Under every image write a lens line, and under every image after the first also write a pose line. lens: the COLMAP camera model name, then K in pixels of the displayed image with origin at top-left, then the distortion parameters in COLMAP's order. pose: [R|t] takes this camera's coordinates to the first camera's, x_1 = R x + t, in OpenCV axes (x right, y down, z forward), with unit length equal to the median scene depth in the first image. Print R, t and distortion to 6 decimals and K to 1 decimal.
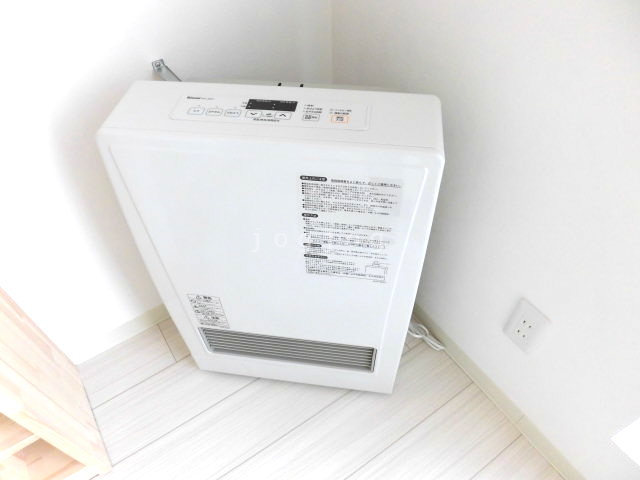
lens RADIAL K [[448.0, 0, 320.0], [0, 448.0, 240.0], [0, 0, 1]] dist [-0.096365, 0.002778]
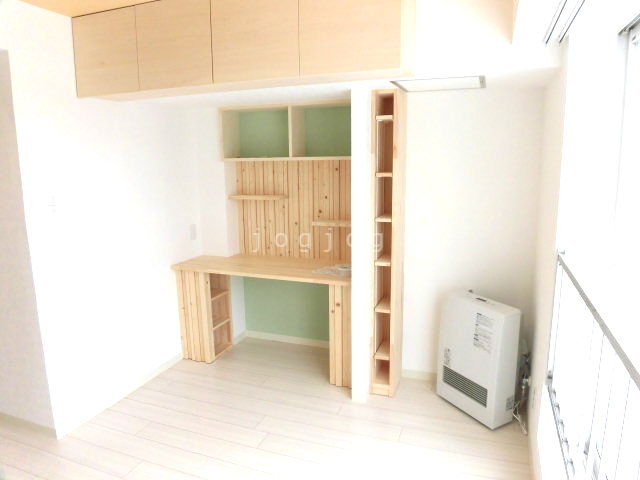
lens RADIAL K [[448.0, 0, 320.0], [0, 448.0, 240.0], [0, 0, 1]] dist [-0.096365, 0.002778]
pose [[0.573871, 0.169975, -0.801112, 1.729221], [-0.621747, 0.727107, -0.291111, 1.112462], [0.533013, 0.665149, 0.522947, -1.833389]]
